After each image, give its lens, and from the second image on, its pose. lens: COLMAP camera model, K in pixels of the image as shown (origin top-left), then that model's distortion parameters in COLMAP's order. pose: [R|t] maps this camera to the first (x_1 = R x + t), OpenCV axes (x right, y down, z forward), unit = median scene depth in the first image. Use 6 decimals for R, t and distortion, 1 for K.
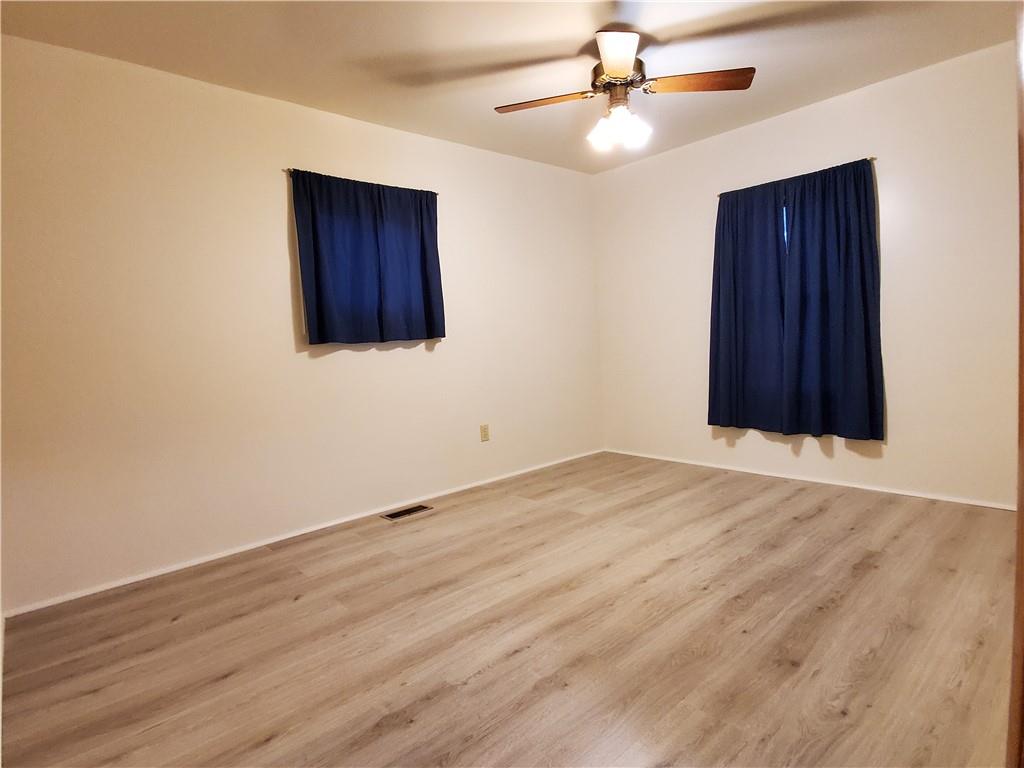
lens RADIAL K [[544.2, 0, 505.9], [0, 544.2, 379.2], [0, 0, 1]] dist [-0.002176, -0.000651]
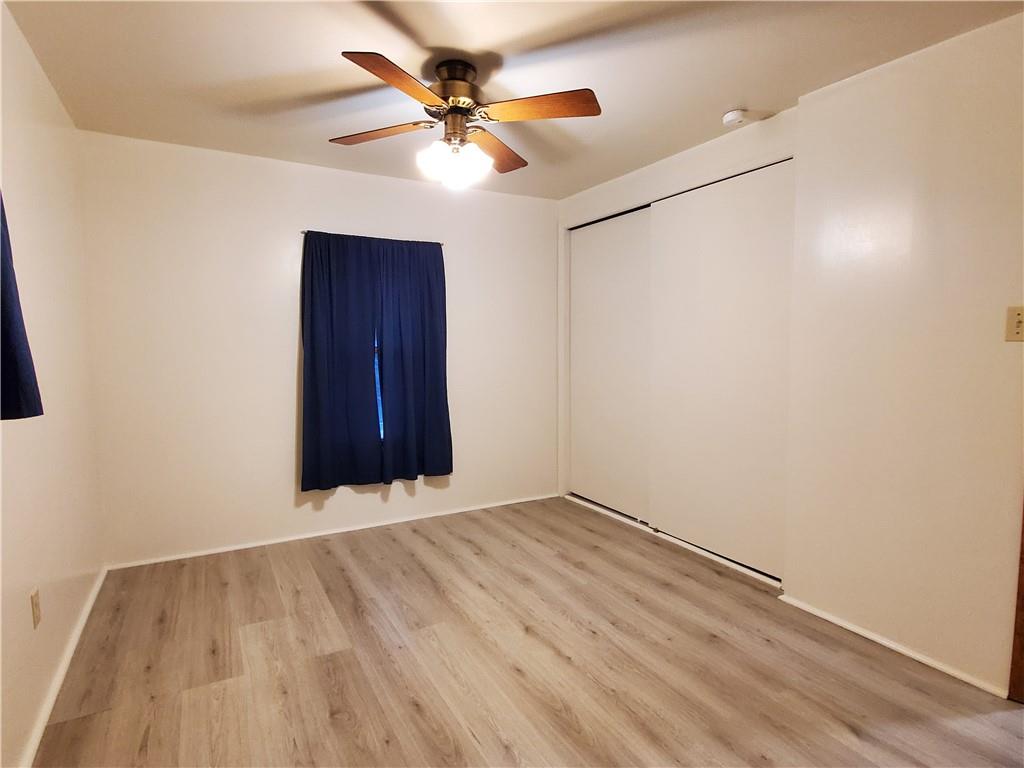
lens RADIAL K [[544.2, 0, 500.8], [0, 544.2, 388.5], [0, 0, 1]] dist [-0.002176, -0.000651]
pose [[0.216534, -0.028041, 0.975872, -0.559590], [0.060371, 0.998059, 0.015283, -0.102983], [-0.974407, 0.055605, 0.217807, 0.699658]]
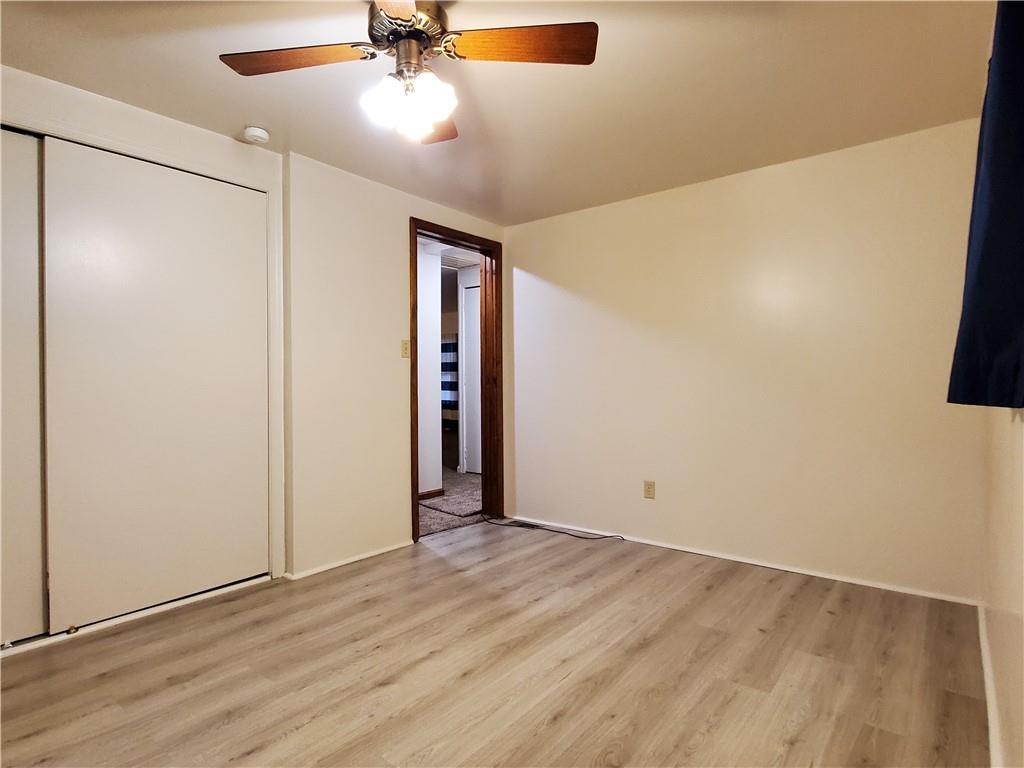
lens RADIAL K [[544.2, 0, 507.3], [0, 544.2, 382.0], [0, 0, 1]] dist [-0.002176, -0.000651]
pose [[-0.984218, 0.060767, -0.166199, 0.201709], [0.047090, 0.995265, 0.085028, -0.153897], [0.170579, 0.075860, -0.982419, 1.553475]]
